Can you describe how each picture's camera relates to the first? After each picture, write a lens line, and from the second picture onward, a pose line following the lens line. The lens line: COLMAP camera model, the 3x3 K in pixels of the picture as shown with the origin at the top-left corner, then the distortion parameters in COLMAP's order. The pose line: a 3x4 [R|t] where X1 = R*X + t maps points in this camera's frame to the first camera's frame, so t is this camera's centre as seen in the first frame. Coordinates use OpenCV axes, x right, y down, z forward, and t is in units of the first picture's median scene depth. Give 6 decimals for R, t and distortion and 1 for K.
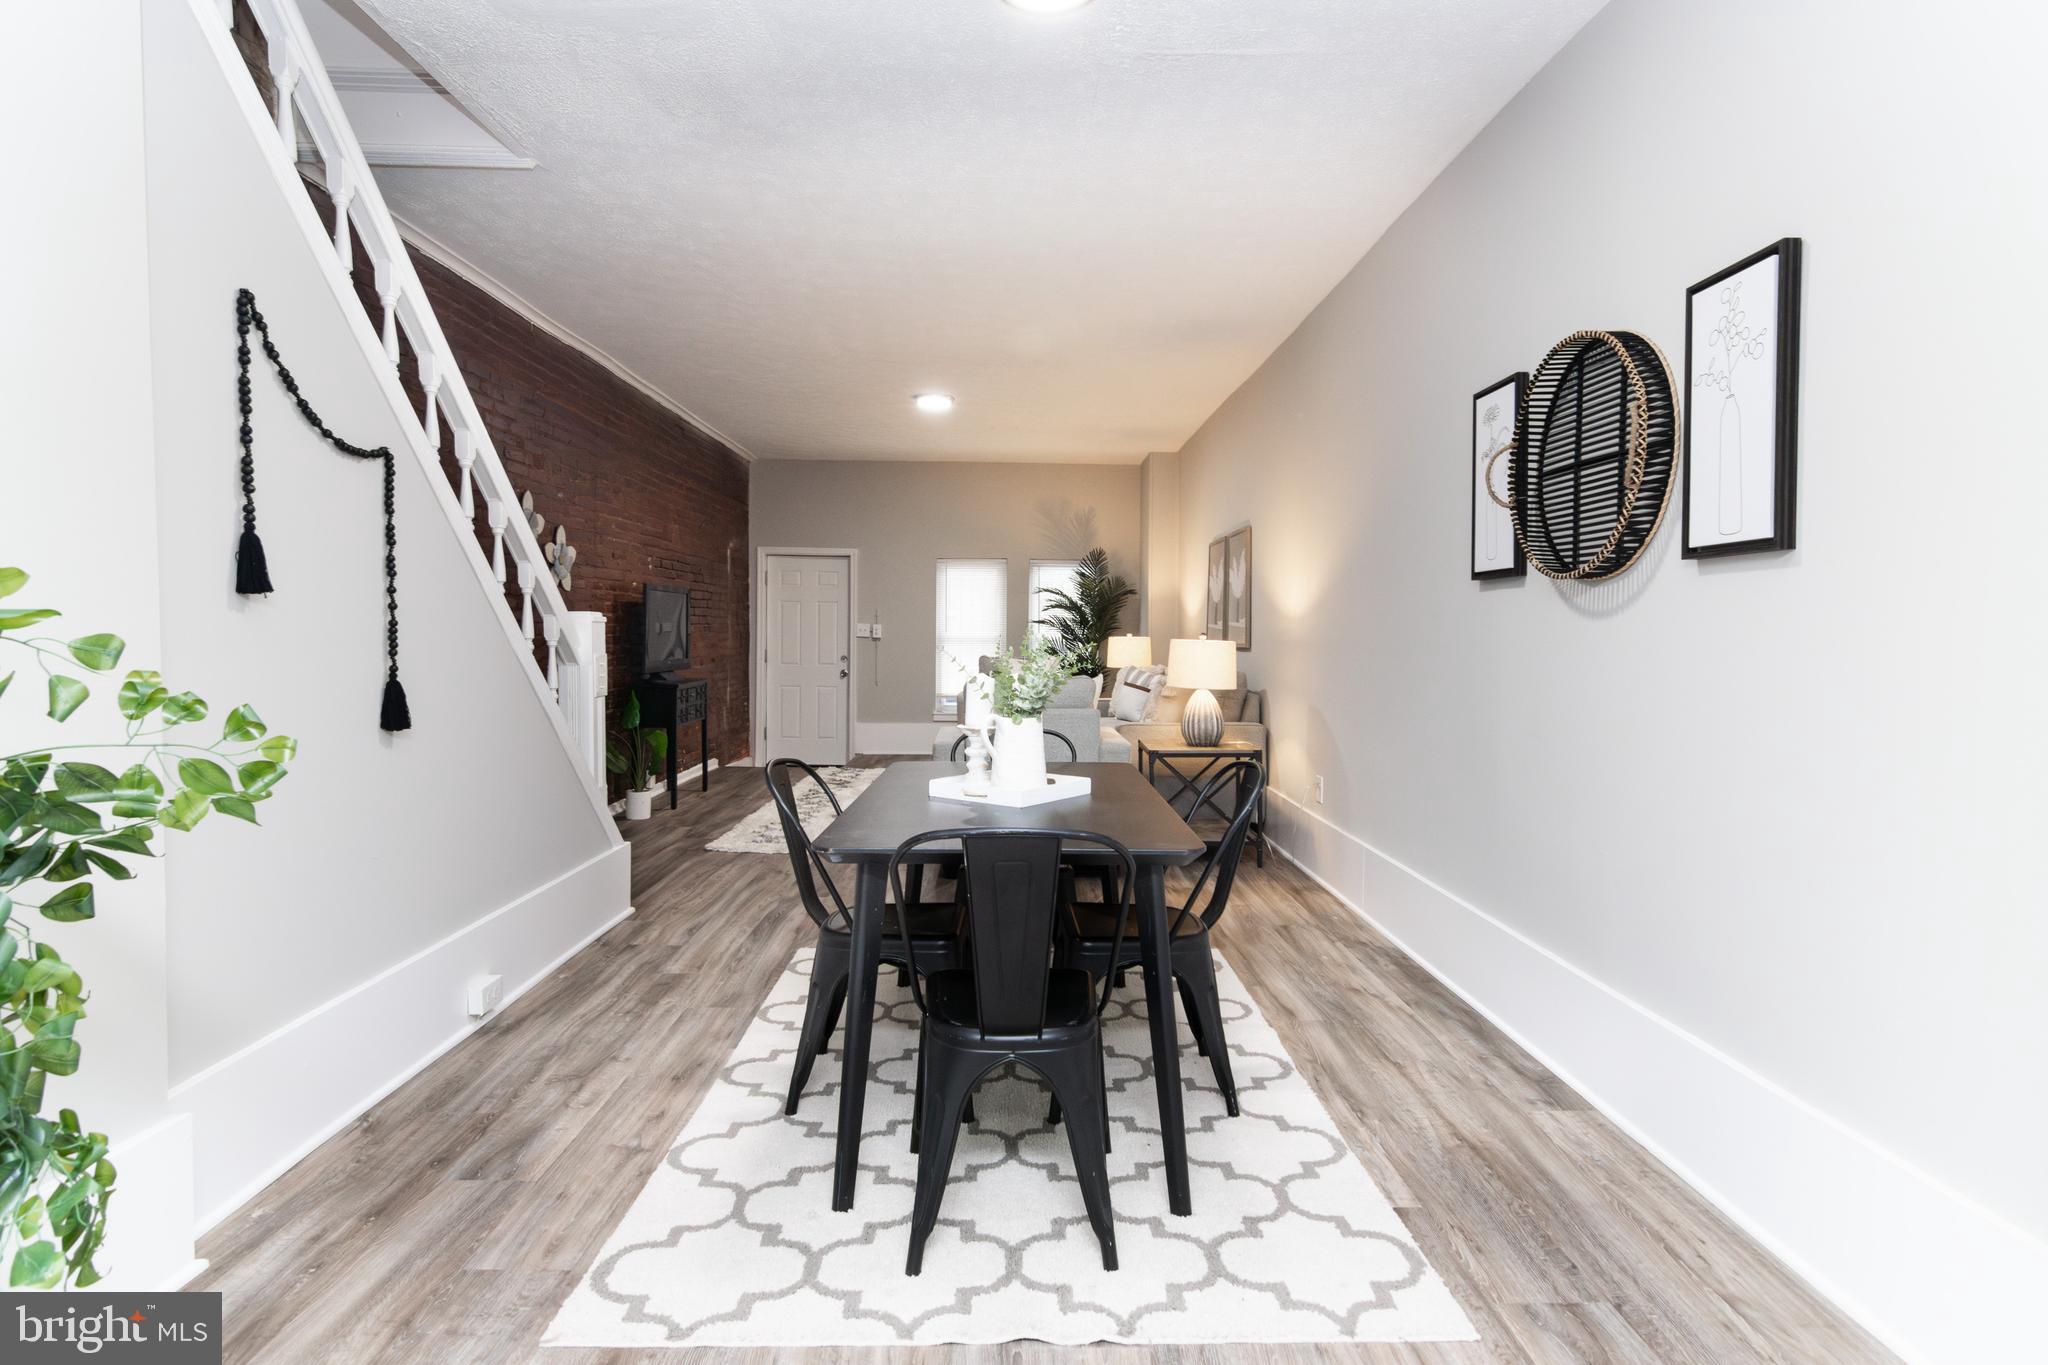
lens RADIAL K [[1052.2, 0, 1017.3], [0, 1052.2, 684.8], [0, 0, 1]] dist [-0.006081, 0.004495]
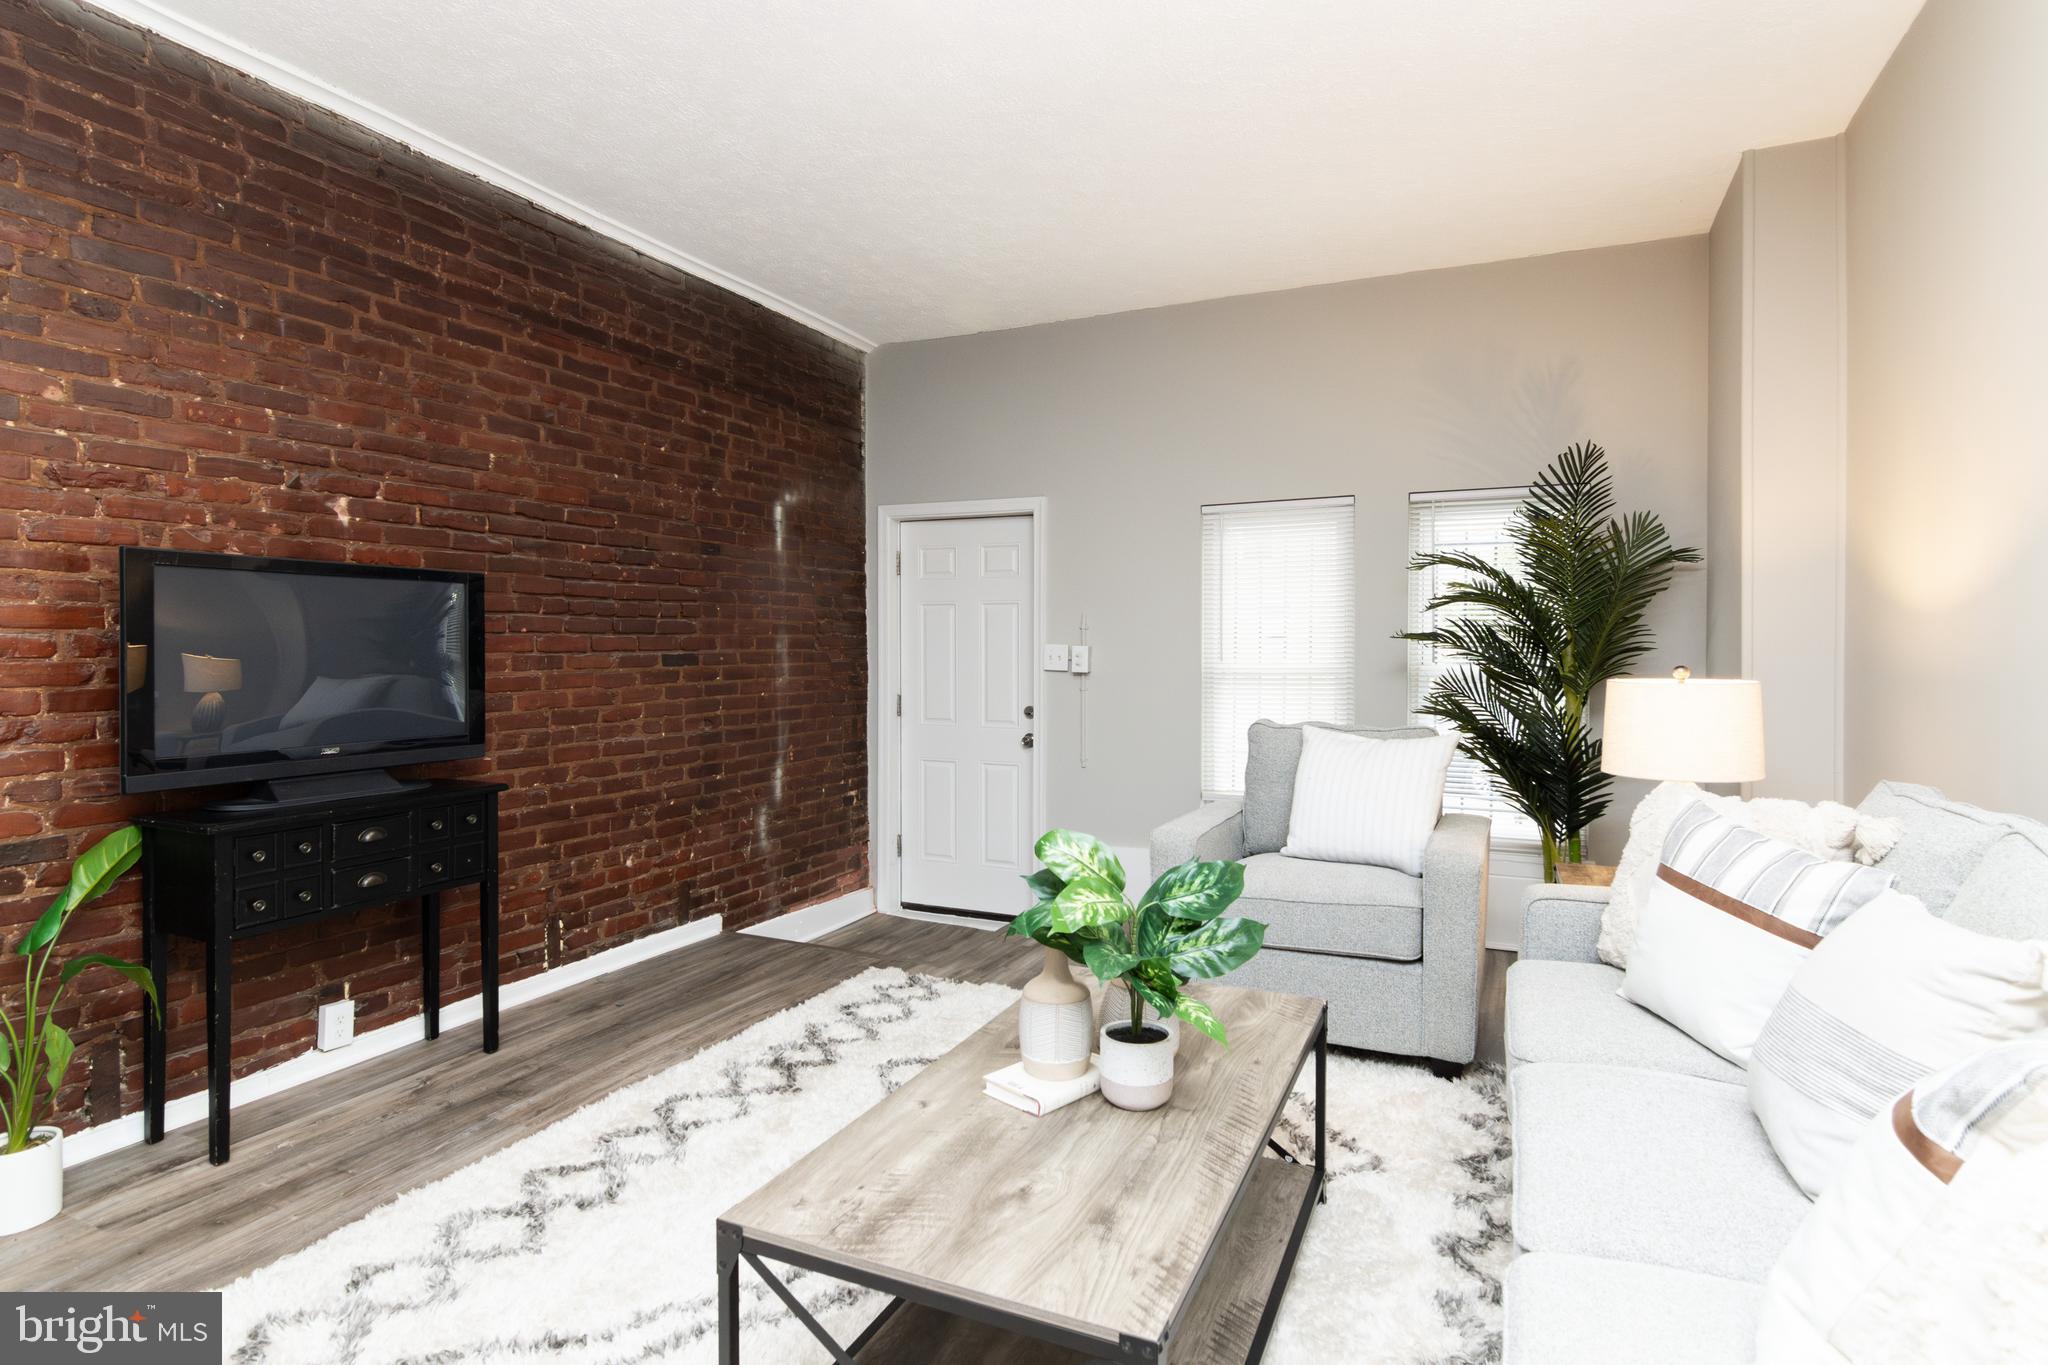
lens RADIAL K [[1052.2, 0, 1011.9], [0, 1052.2, 674.8], [0, 0, 1]] dist [-0.006081, 0.004495]
pose [[0.903631, 0.000975, -0.428310, 0.157936], [-0.012585, 0.999626, -0.024275, -0.097208], [0.428126, 0.027326, 0.903306, 1.676403]]
